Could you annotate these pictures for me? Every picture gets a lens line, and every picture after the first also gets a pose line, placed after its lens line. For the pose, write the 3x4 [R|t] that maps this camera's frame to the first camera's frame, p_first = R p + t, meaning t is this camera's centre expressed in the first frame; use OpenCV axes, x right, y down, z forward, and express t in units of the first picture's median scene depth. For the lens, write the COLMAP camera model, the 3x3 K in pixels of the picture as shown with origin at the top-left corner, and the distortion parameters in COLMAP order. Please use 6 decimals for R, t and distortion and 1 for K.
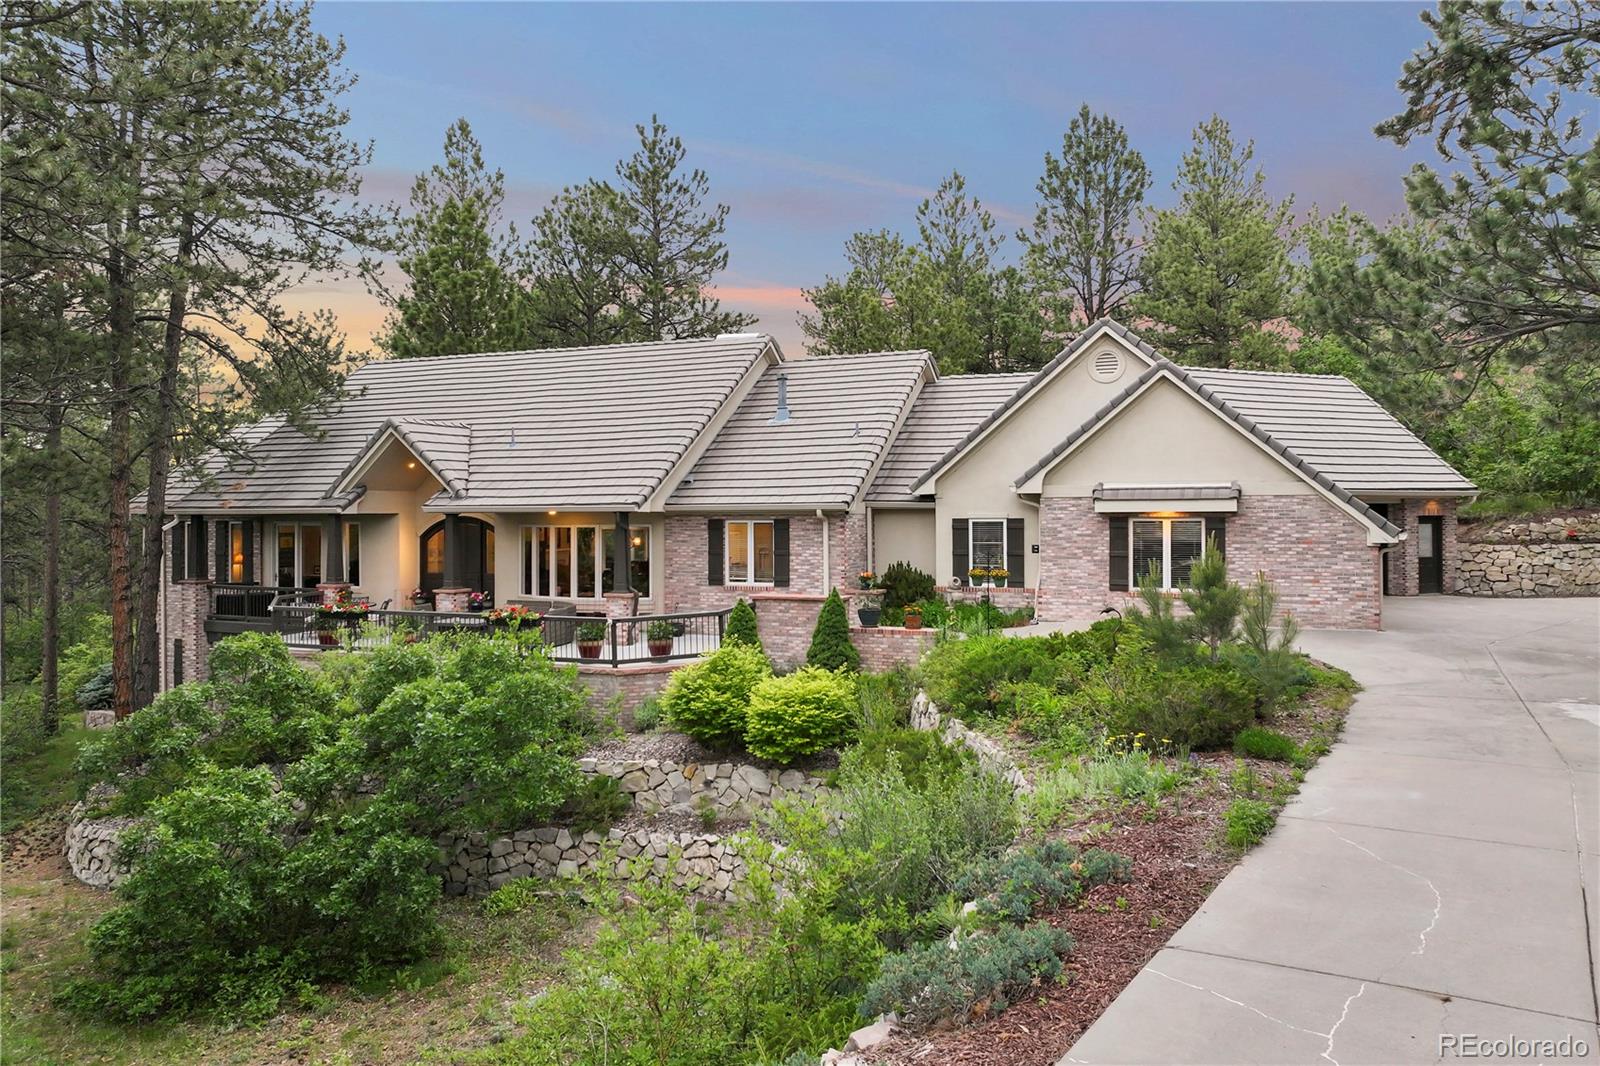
lens RADIAL K [[1150.0, 0, 807.6], [0, 1150.0, 512.0], [0, 0, 1]] dist [-0.006955, -0.000855]
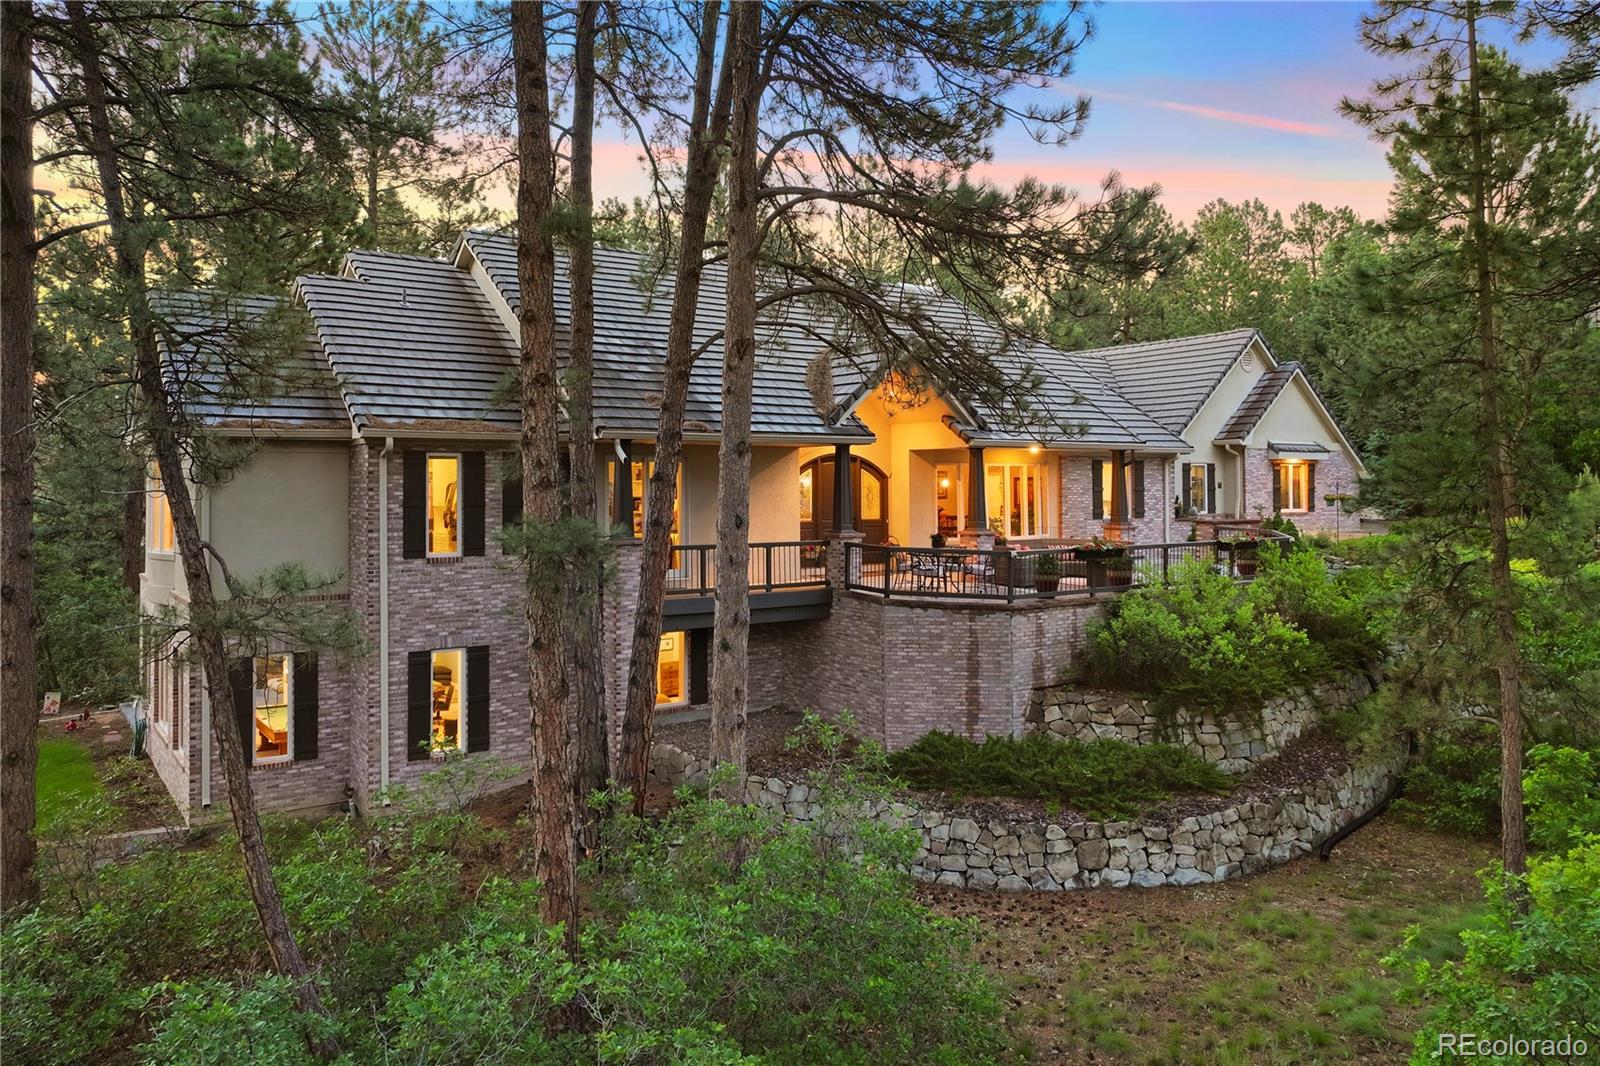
lens RADIAL K [[1150.0, 0, 807.6], [0, 1150.0, 512.0], [0, 0, 1]] dist [-0.006955, -0.000855]
pose [[0.519312, -0.016353, 0.854428, -1.170316], [0.000868, 0.999826, 0.018609, 0.035597], [-0.854584, -0.008922, 0.519236, 0.658481]]
